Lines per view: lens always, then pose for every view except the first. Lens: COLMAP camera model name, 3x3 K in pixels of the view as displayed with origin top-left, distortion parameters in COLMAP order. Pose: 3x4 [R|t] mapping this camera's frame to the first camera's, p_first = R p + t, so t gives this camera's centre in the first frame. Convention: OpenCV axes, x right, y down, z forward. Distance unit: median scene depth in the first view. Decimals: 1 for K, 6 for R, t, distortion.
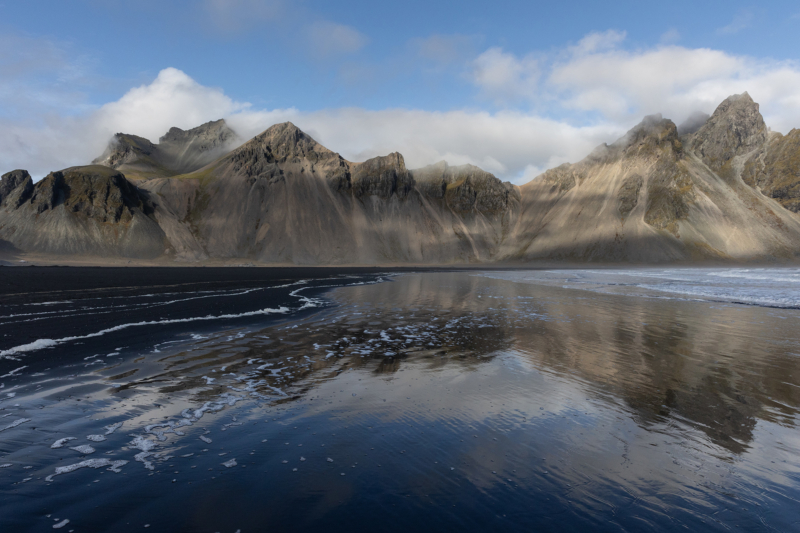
lens RADIAL K [[550.5, 0, 400.0], [0, 550.5, 266.5], [0, 0, 1]] dist [0.017623, -0.002769]
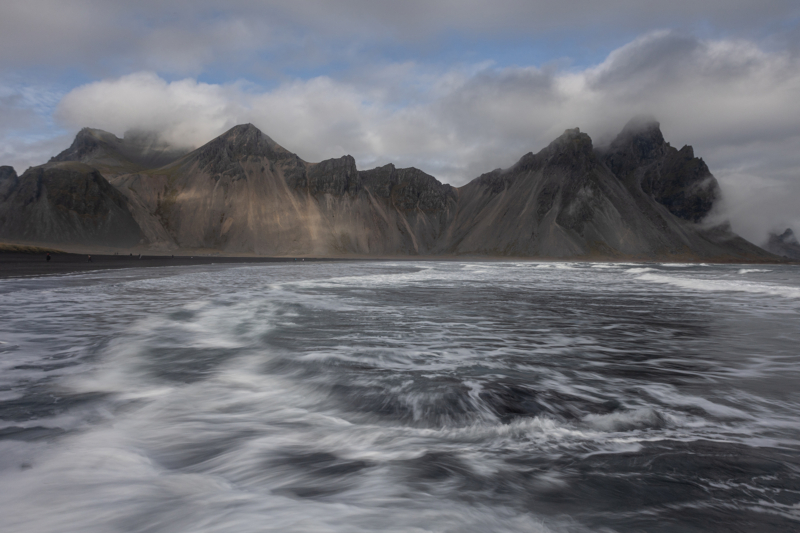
lens RADIAL K [[550.5, 0, 400.0], [0, 550.5, 266.5], [0, 0, 1]] dist [0.017623, -0.002769]
pose [[0.996815, 0.011841, 0.078865, 0.013254], [-0.012955, 0.999823, 0.013625, 0.001555], [-0.078690, -0.014603, 0.996792, -0.134534]]
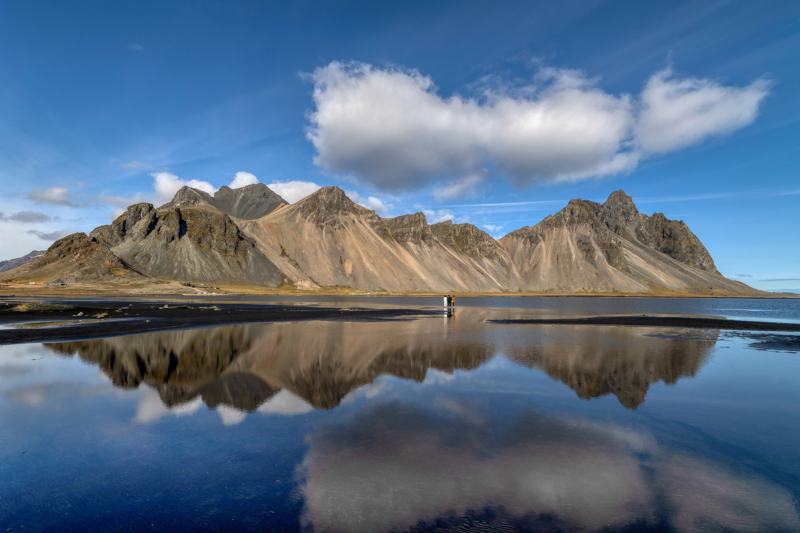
lens RADIAL K [[342.9, 0, 400.0], [0, 342.9, 266.5], [0, 0, 1]] dist [-0.000993, 0.000561]
pose [[0.974056, 0.023063, 0.225131, -0.272496], [-0.005435, 0.996891, -0.078611, -0.002421], [-0.226244, 0.075348, 0.971152, 0.199735]]
